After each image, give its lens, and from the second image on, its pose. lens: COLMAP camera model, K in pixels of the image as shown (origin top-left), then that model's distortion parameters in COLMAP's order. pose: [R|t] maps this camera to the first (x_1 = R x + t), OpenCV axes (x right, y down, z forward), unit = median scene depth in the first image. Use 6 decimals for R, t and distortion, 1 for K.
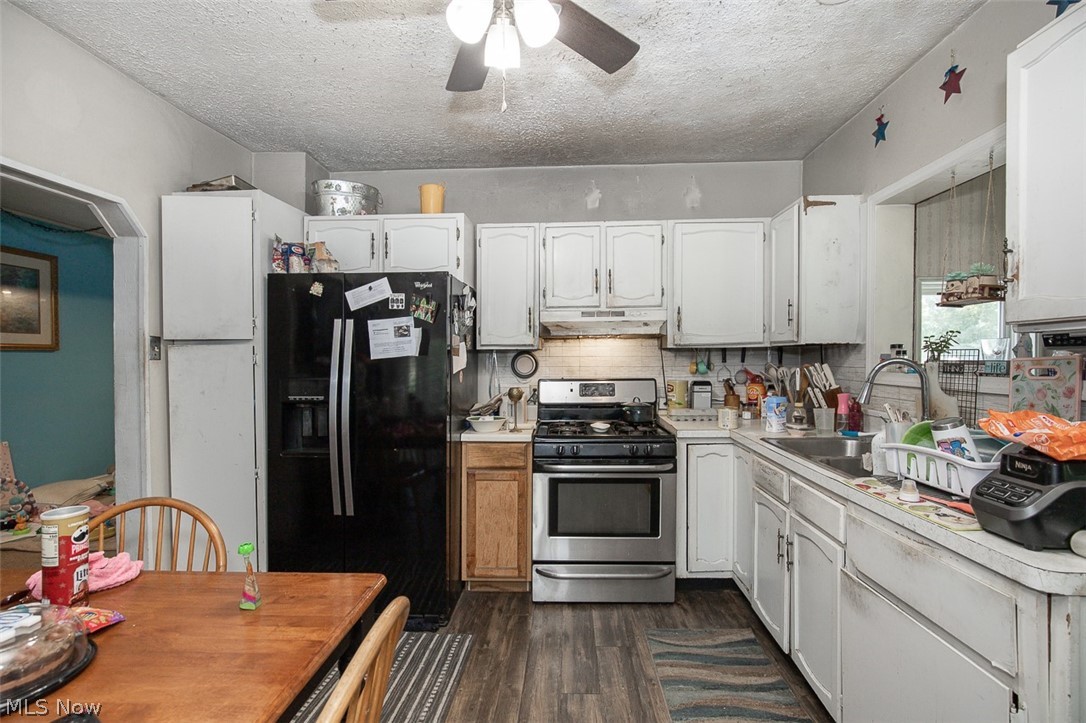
lens RADIAL K [[497.8, 0, 544.0], [0, 497.8, 357.8], [0, 0, 1]] dist [-0.015872, 0.003941]
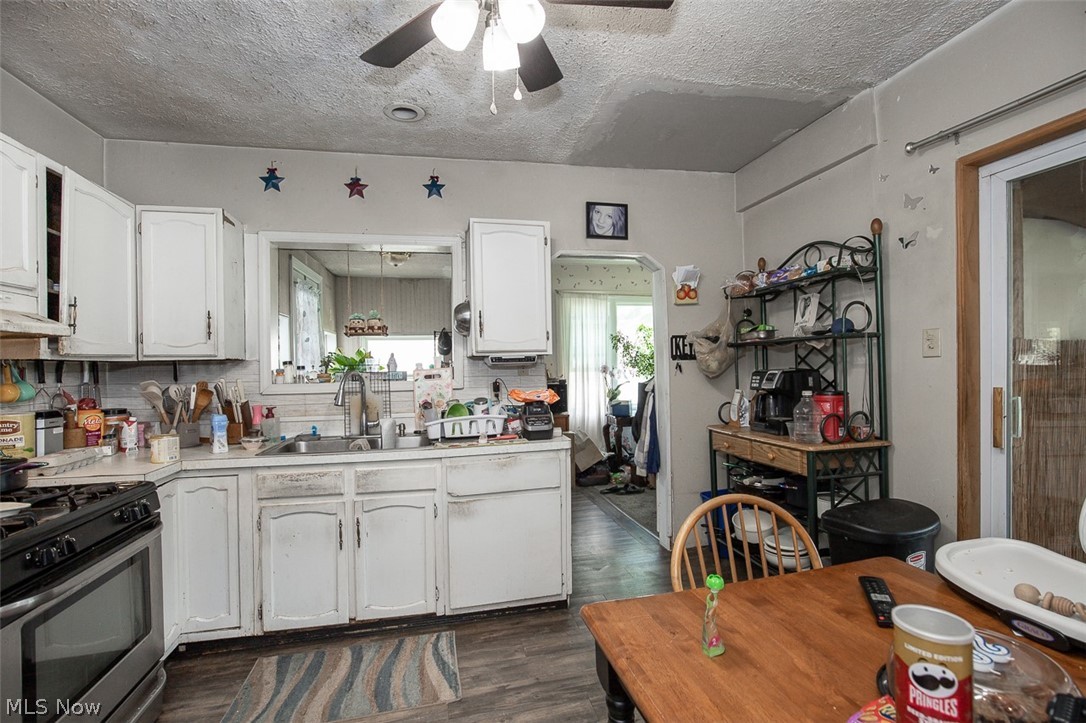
lens RADIAL K [[497.8, 0, 543.5], [0, 497.8, 366.1], [0, 0, 1]] dist [-0.015872, 0.003941]
pose [[-0.264986, 0.011094, 0.964188, -0.676169], [0.021305, 0.999757, -0.005649, 0.005618], [-0.964017, 0.019045, -0.265158, 0.749117]]
